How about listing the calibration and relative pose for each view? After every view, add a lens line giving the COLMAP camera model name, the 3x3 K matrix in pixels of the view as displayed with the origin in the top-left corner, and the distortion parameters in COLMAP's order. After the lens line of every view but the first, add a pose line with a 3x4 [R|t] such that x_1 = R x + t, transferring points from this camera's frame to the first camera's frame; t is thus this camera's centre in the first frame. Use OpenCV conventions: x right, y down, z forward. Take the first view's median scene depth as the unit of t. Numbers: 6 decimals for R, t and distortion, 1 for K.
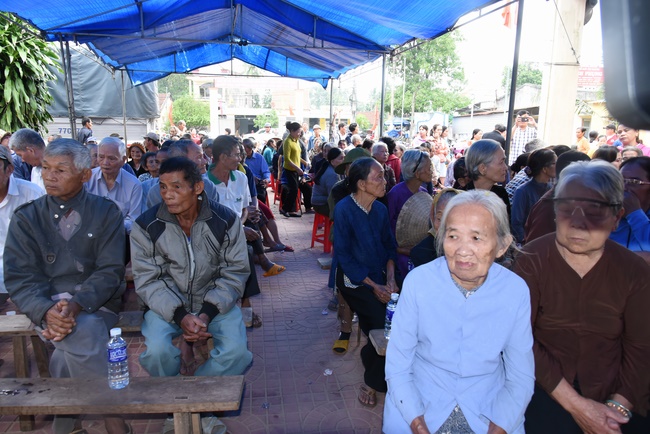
lens RADIAL K [[437.8, 0, 322.7], [0, 437.8, 219.1], [0, 0, 1]] dist [-0.041358, 0.008153]
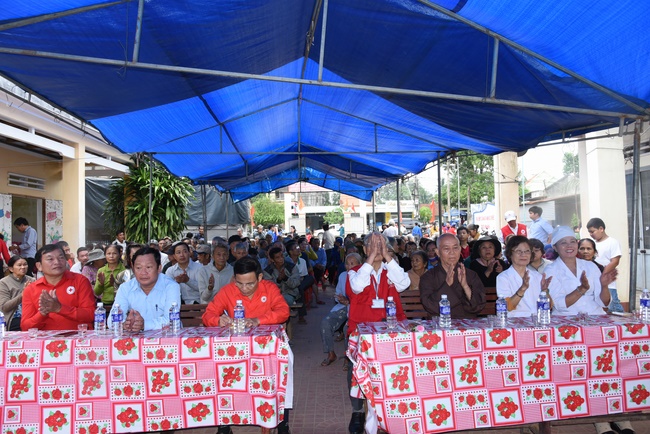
lens RADIAL K [[437.8, 0, 326.5], [0, 437.8, 217.0], [0, 0, 1]] dist [-0.041358, 0.008153]
pose [[0.987674, -0.043634, -0.150322, 0.085005], [0.010456, 0.976606, -0.214784, 0.054156], [0.156177, 0.210565, 0.965024, -0.342975]]
